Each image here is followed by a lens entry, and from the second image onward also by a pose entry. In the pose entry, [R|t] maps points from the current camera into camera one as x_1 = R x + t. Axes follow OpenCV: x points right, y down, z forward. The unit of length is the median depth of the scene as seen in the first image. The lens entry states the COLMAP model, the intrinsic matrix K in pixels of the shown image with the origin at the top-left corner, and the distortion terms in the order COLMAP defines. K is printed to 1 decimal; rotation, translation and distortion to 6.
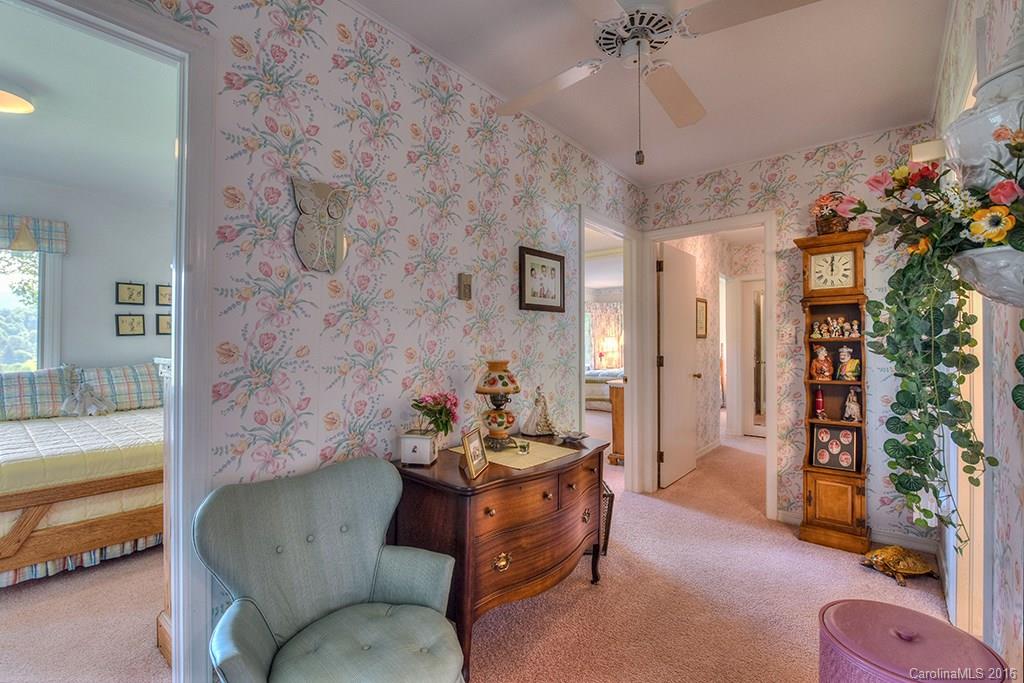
lens RADIAL K [[462.7, 0, 512.0], [0, 462.7, 341.5], [0, 0, 1]] dist [-0.020010, -0.000132]
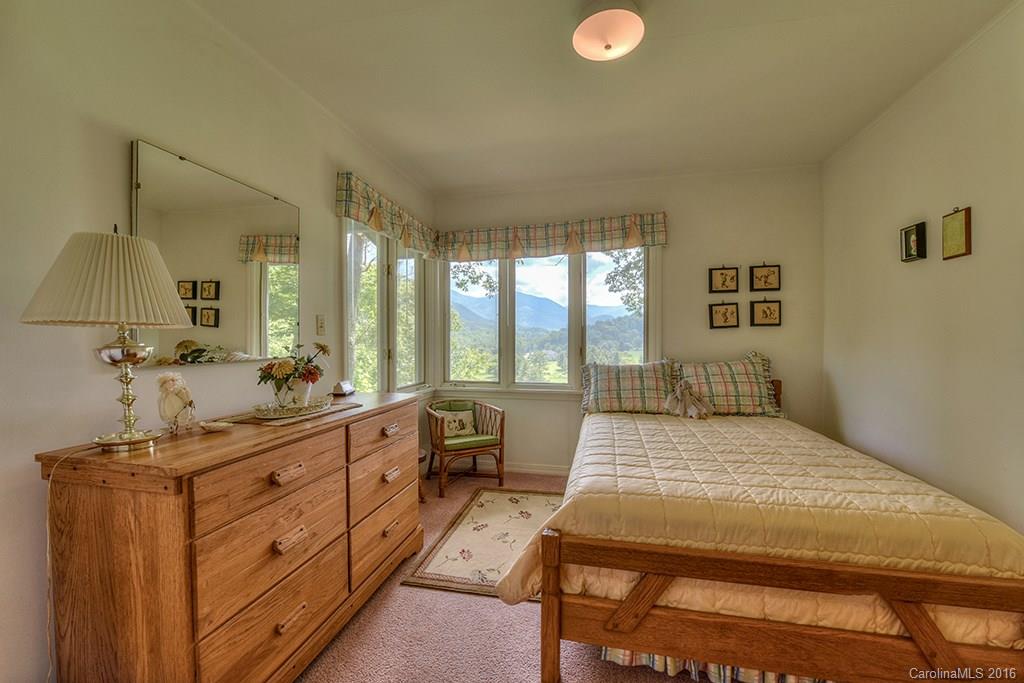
lens RADIAL K [[410.9, 0, 505.7], [0, 410.9, 342.1], [0, 0, 1]] dist [-0.019867, -0.000505]
pose [[0.441019, 0.004080, -0.897488, -0.360398], [0.009716, 0.999909, 0.009321, 0.003994], [0.897445, -0.012831, 0.440940, 0.315379]]
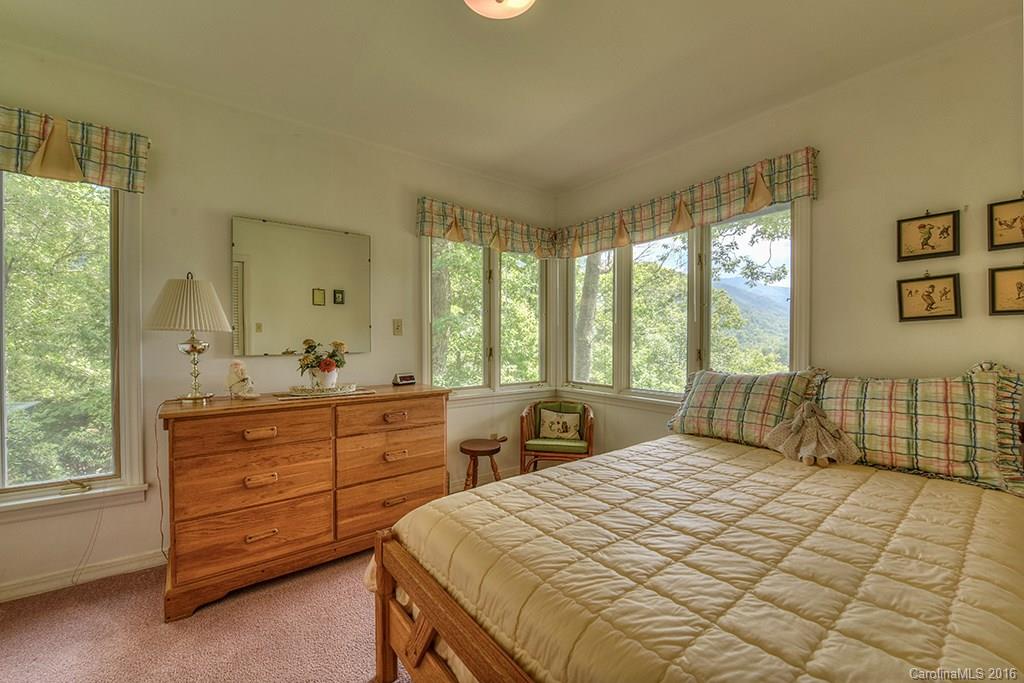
lens RADIAL K [[410.9, 0, 505.7], [0, 410.9, 342.1], [0, 0, 1]] dist [-0.019867, -0.000505]
pose [[-0.226265, 0.007370, -0.974038, -0.338362], [0.008804, 0.999946, 0.005521, 0.007003], [0.974026, -0.007326, -0.226318, 0.735123]]
